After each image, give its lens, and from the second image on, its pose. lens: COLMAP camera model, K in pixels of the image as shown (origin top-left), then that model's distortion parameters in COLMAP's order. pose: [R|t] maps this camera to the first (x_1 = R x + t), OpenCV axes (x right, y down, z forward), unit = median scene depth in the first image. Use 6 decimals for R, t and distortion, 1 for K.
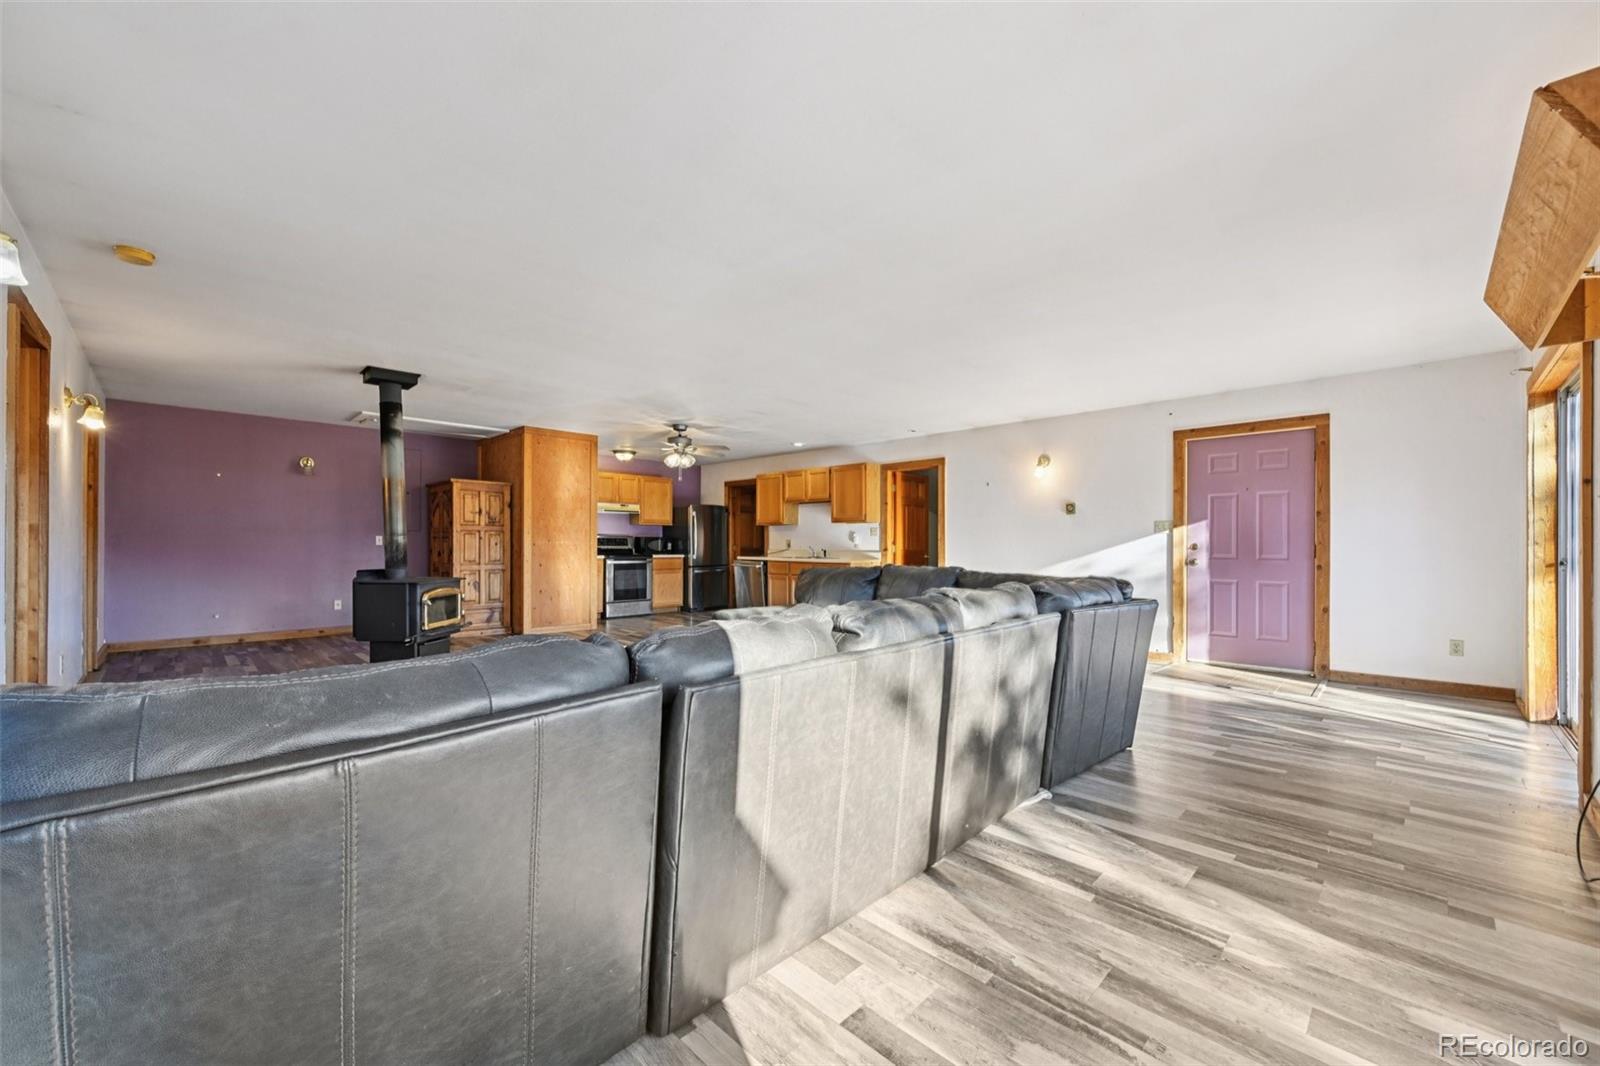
lens RADIAL K [[627.3, 0, 805.2], [0, 627.3, 540.1], [0, 0, 1]] dist [0.001617, 0.000481]
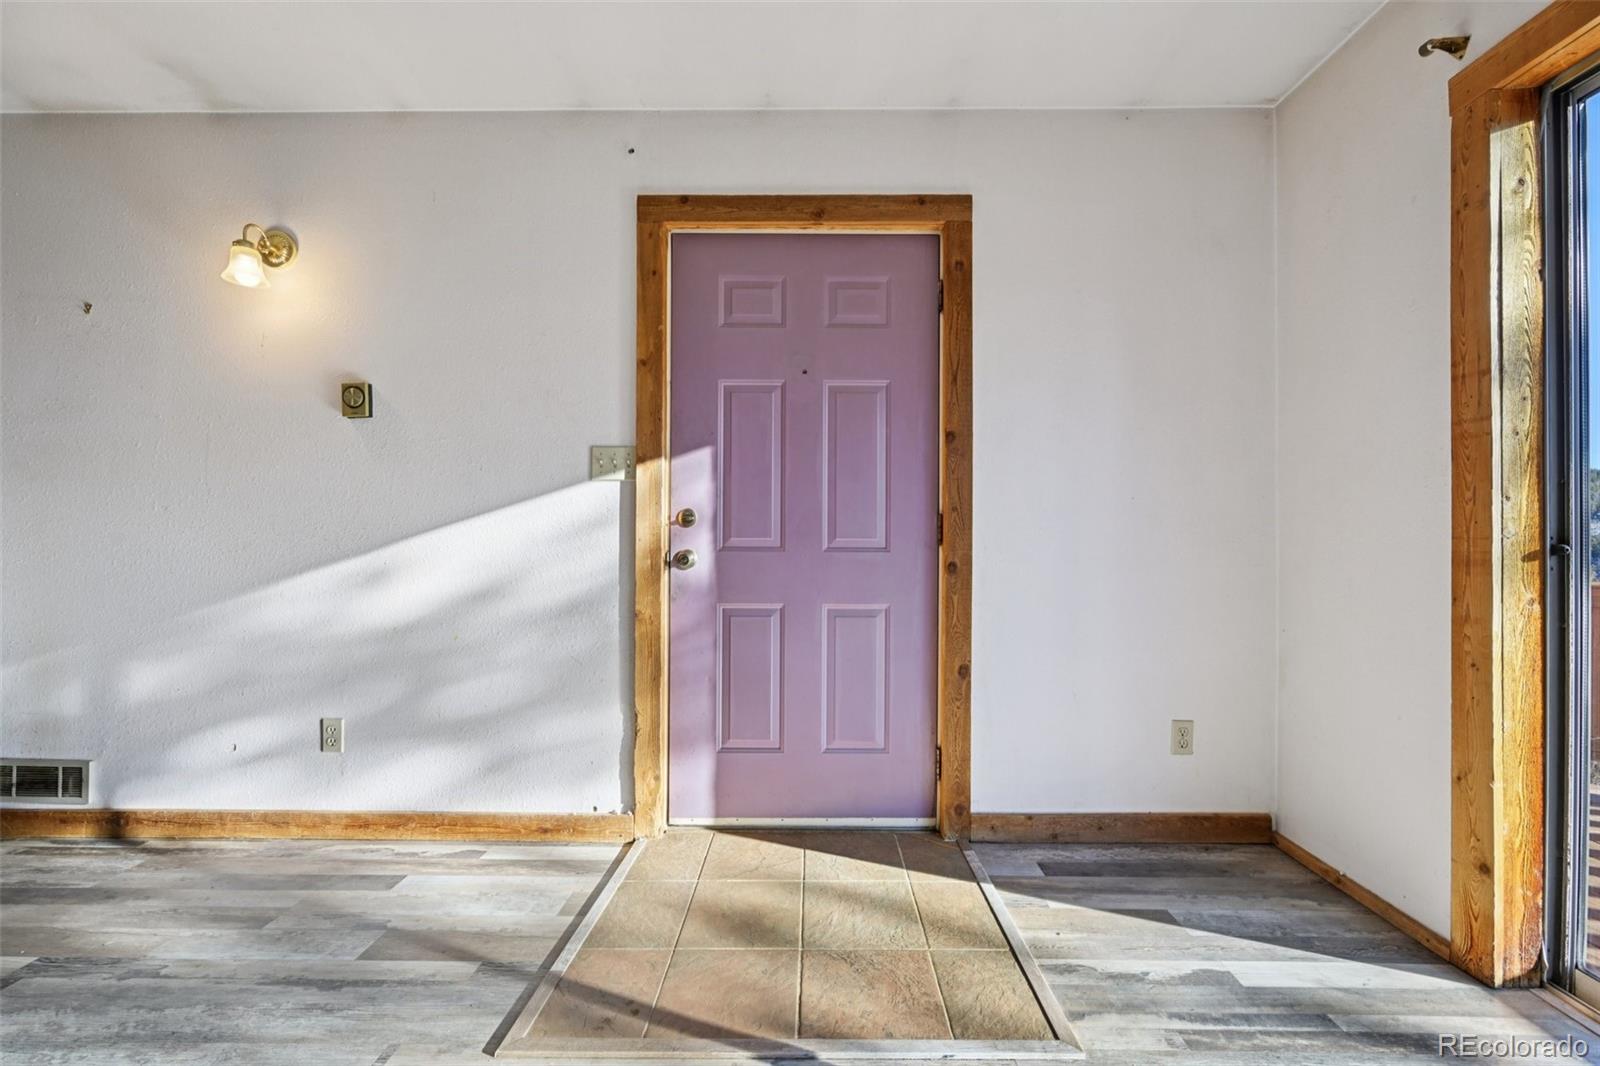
lens RADIAL K [[627.3, 0, 805.2], [0, 627.3, 540.1], [0, 0, 1]] dist [0.001617, 0.000481]
pose [[0.715220, -0.004753, 0.698884, 0.413169], [-0.007069, 0.999877, 0.014034, 0.018325], [-0.698864, -0.014978, 0.715098, 0.689778]]
